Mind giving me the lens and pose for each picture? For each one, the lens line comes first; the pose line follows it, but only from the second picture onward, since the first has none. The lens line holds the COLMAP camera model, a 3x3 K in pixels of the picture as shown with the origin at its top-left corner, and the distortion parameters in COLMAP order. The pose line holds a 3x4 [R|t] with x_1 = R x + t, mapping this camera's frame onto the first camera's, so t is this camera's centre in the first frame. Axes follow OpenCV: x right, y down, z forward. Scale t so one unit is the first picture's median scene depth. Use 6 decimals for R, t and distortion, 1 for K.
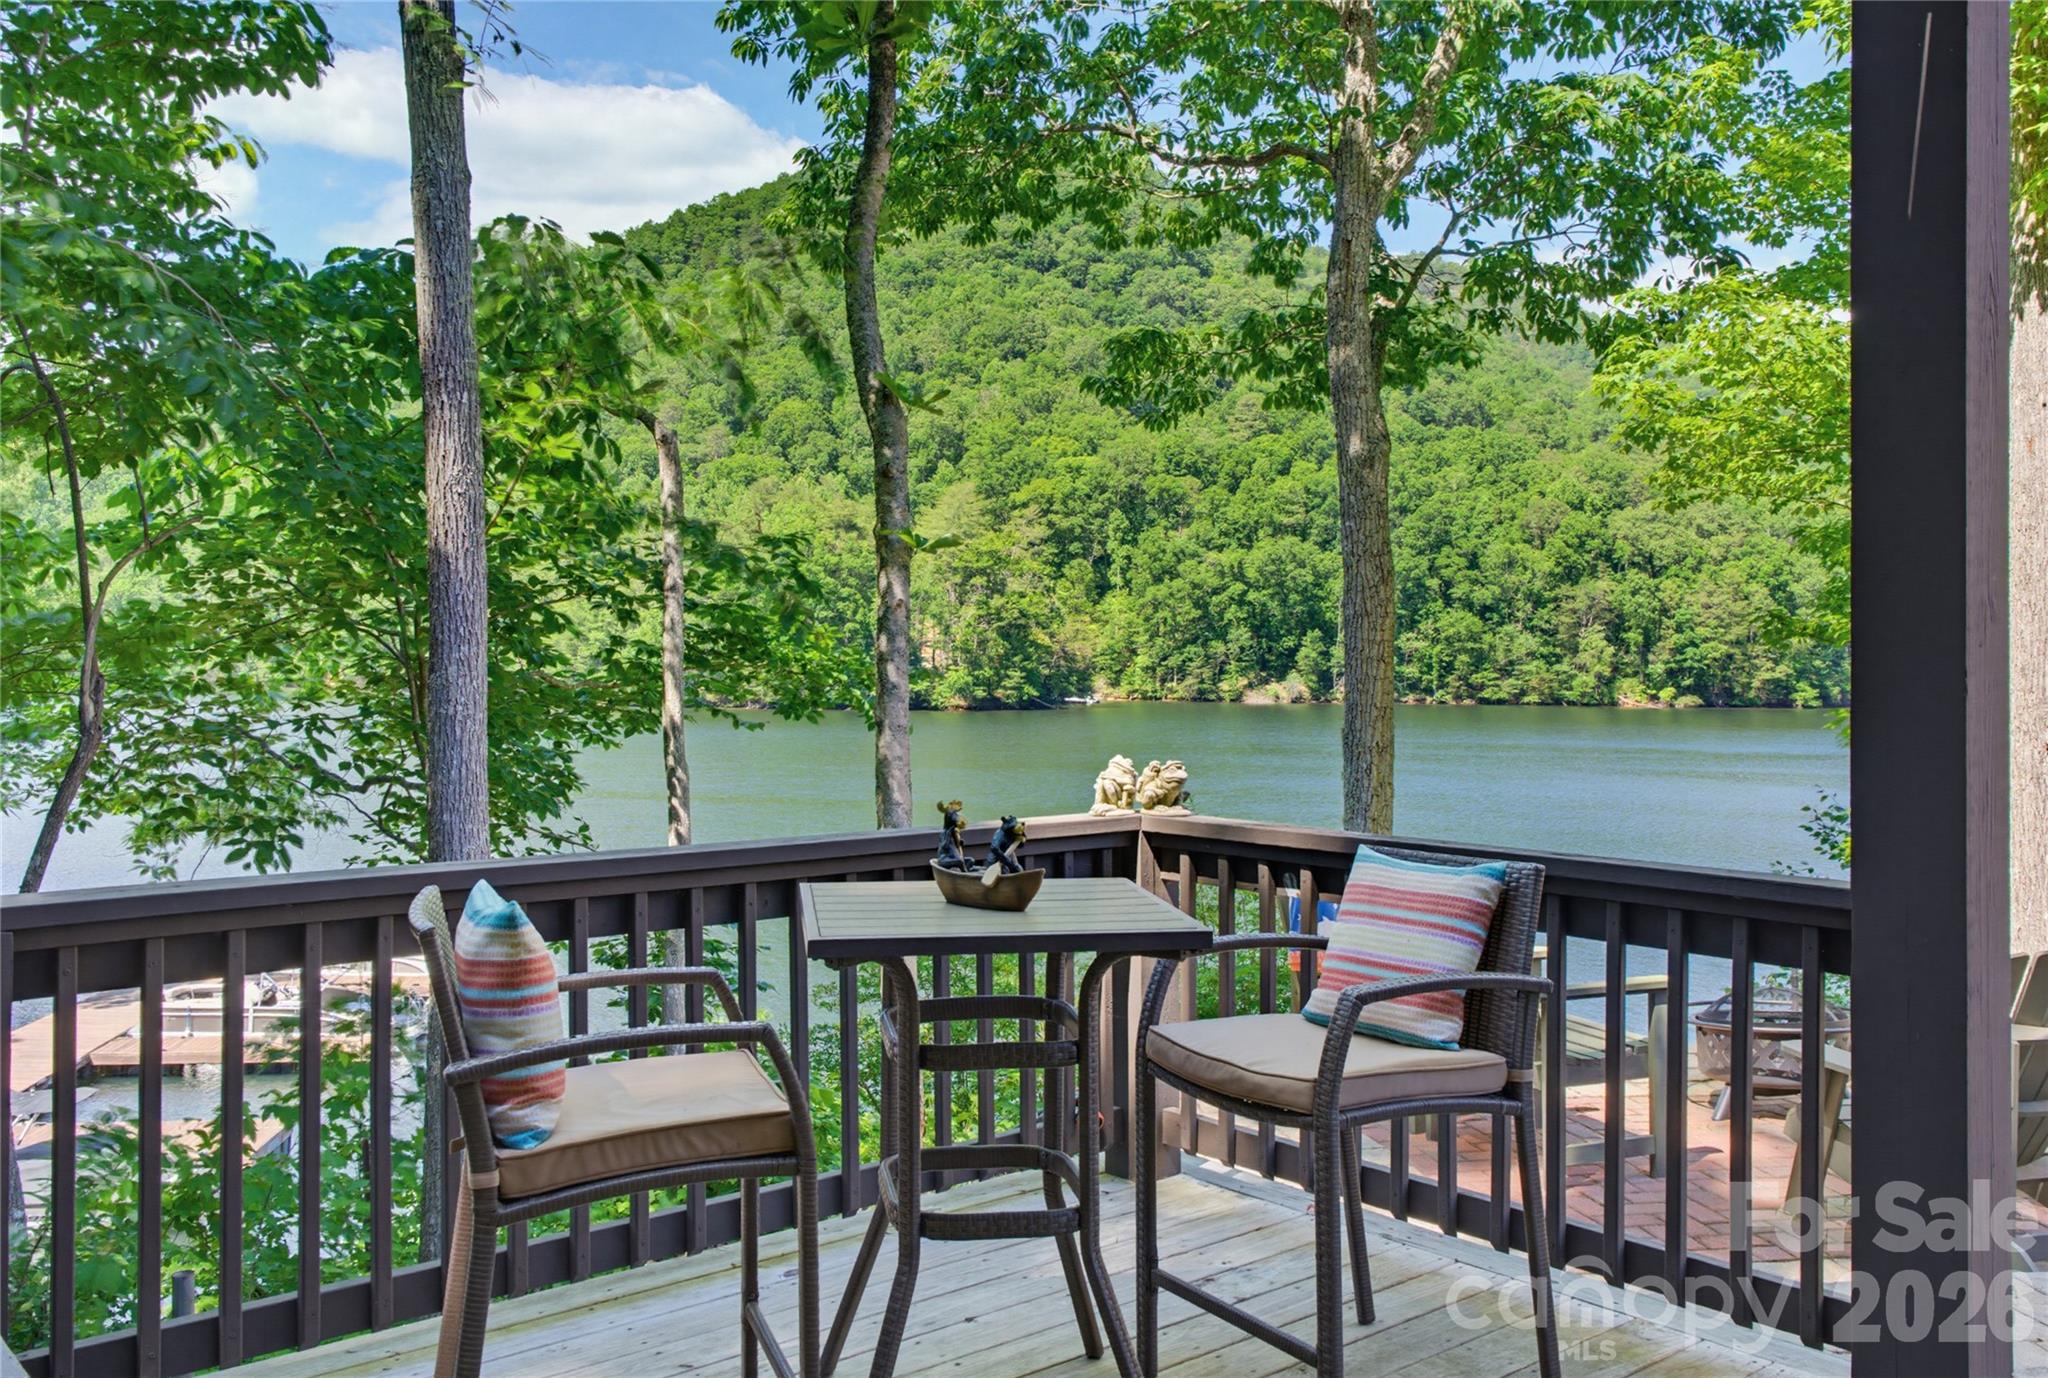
lens RADIAL K [[1754.9, 0, 1015.5], [0, 1754.9, 626.9], [0, 0, 1]] dist [0.015374, 0.006648]
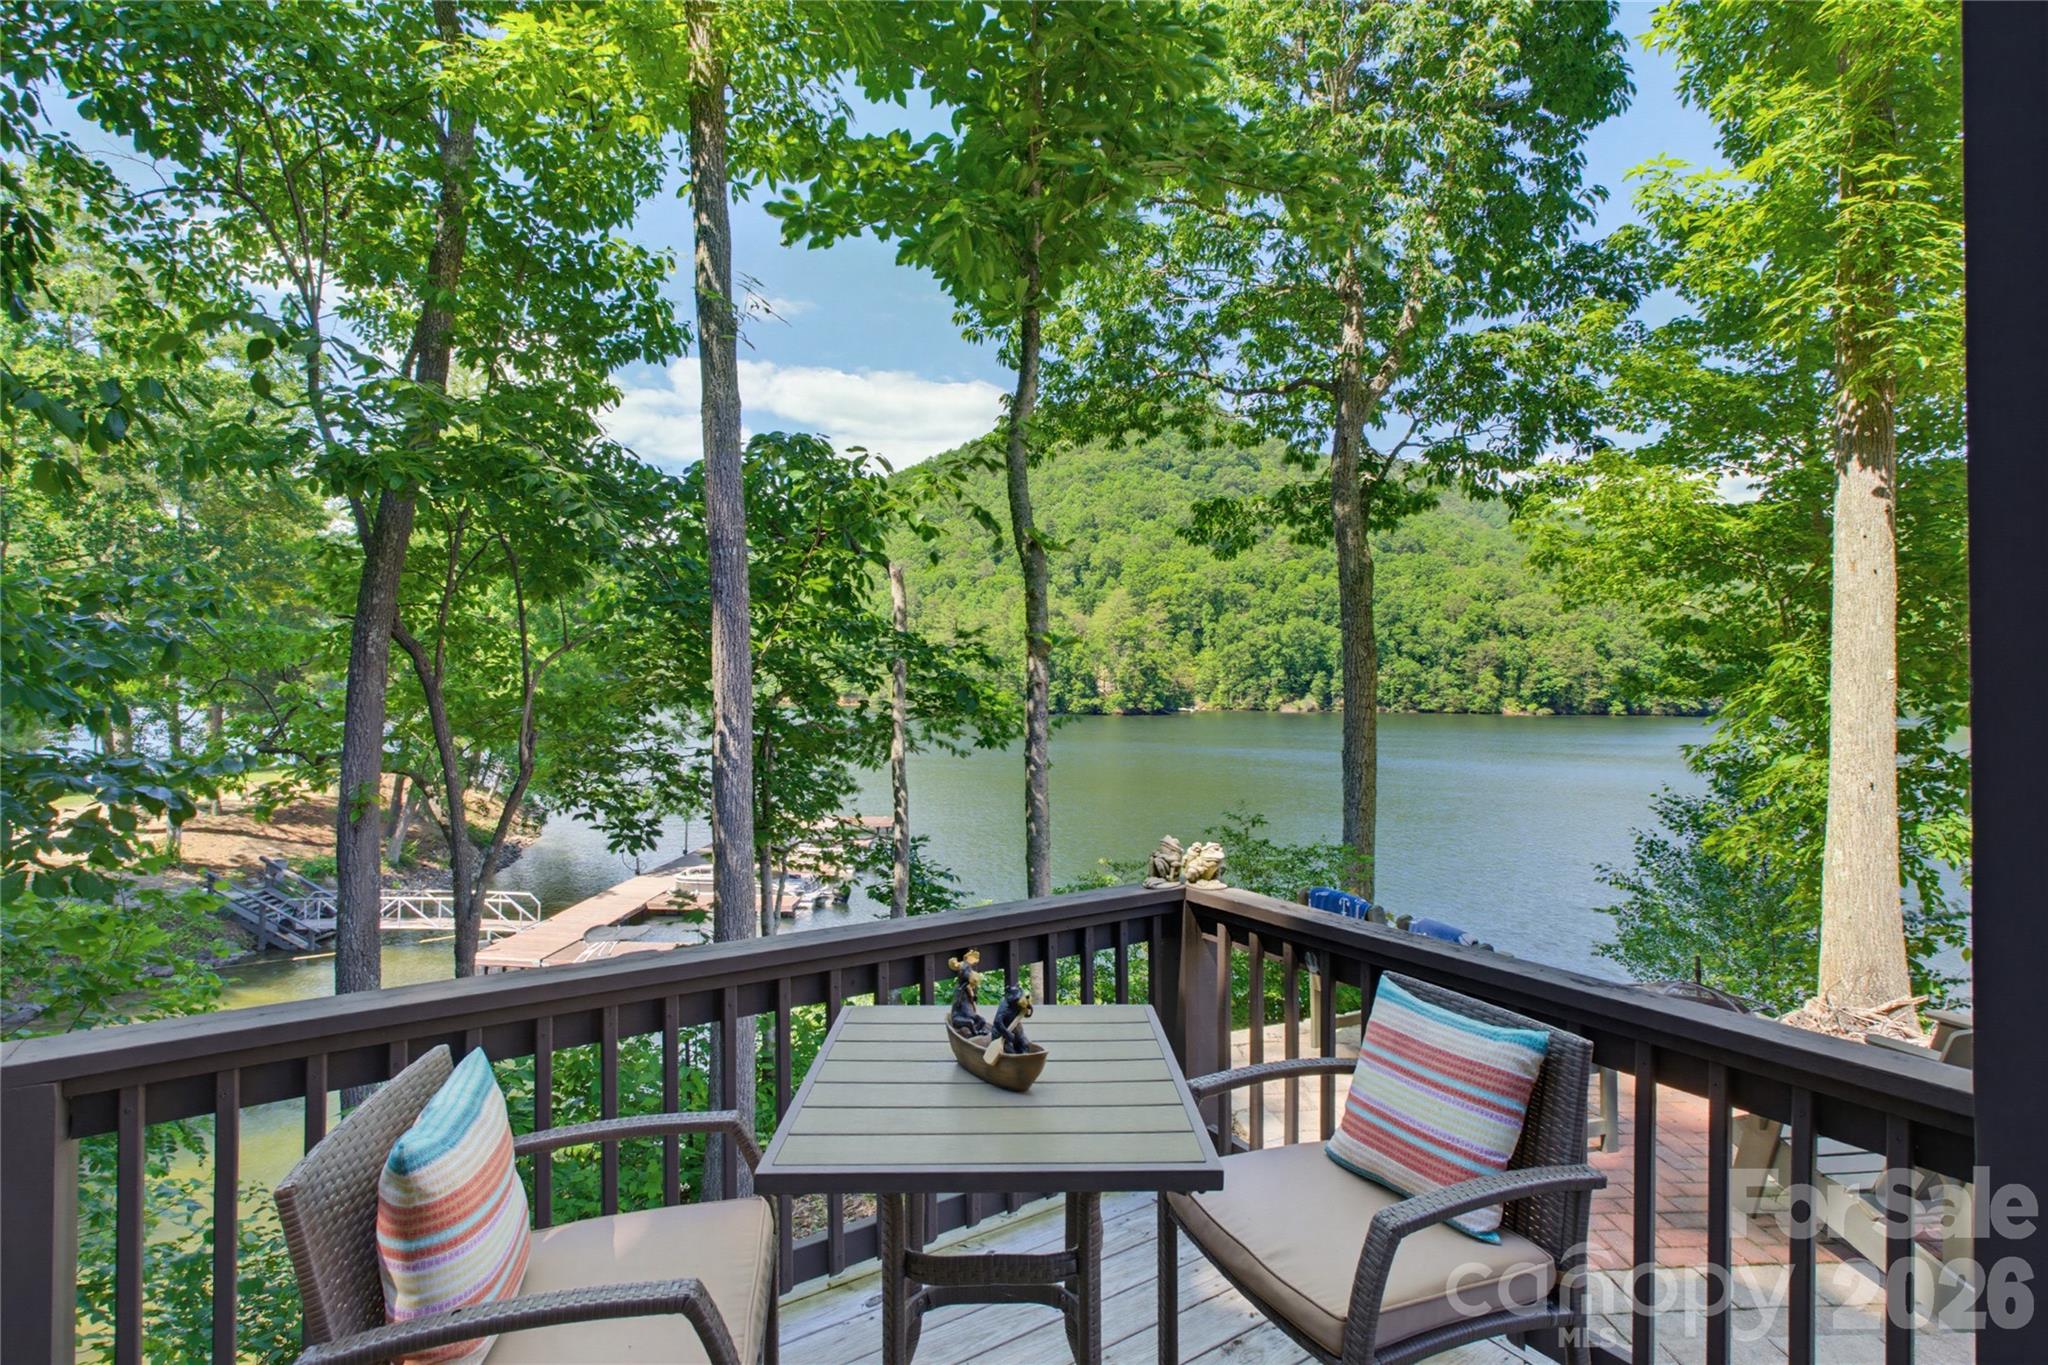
lens RADIAL K [[962.7, 0, 1033.8], [0, 962.7, 674.1], [0, 0, 1]] dist [-0.000435, 0.000153]
pose [[0.992663, -0.001133, -0.120909, 0.014757], [0.001919, 0.999978, 0.006380, -0.013736], [0.120899, -0.006565, 0.992643, 0.100833]]
